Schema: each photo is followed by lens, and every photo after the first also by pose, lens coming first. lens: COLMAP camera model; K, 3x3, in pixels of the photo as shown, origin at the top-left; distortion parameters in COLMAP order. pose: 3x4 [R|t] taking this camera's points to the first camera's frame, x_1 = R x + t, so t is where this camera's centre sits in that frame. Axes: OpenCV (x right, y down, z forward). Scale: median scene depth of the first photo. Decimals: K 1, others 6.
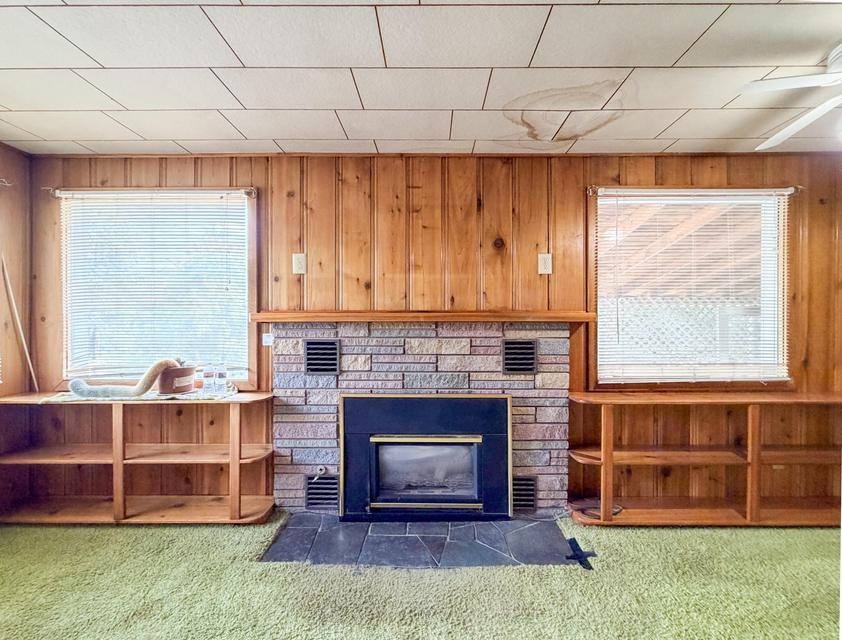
lens RADIAL K [[341.7, 0, 423.4], [0, 341.7, 320.5], [0, 0, 1]] dist [-0.000970, -0.000092]
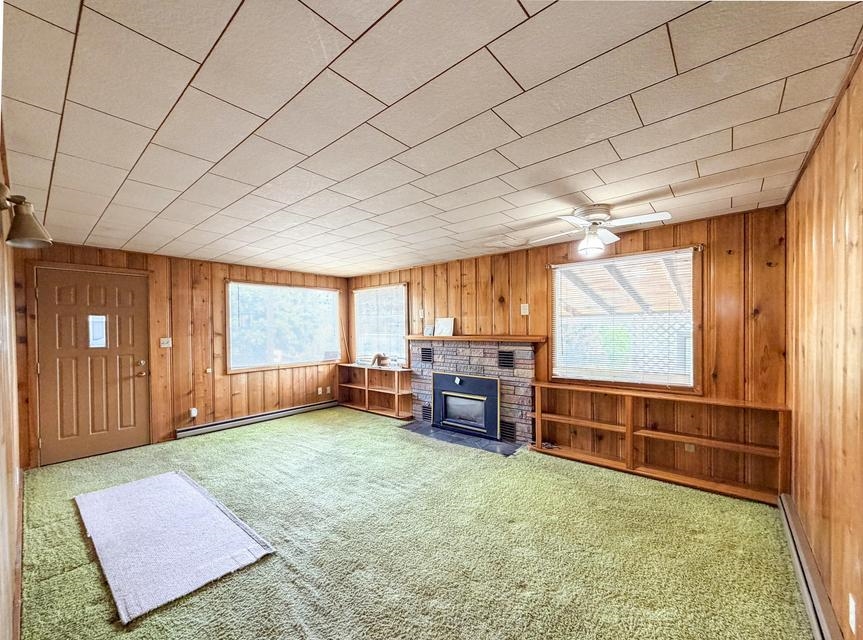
lens RADIAL K [[347.4, 0, 429.8], [0, 347.4, 331.2], [0, 0, 1]] dist [-0.000160, -0.000014]
pose [[0.772563, 0.000909, -0.634938, 1.195064], [0.007413, 0.999918, 0.010452, -0.077246], [0.634895, -0.012782, 0.772492, -0.786279]]
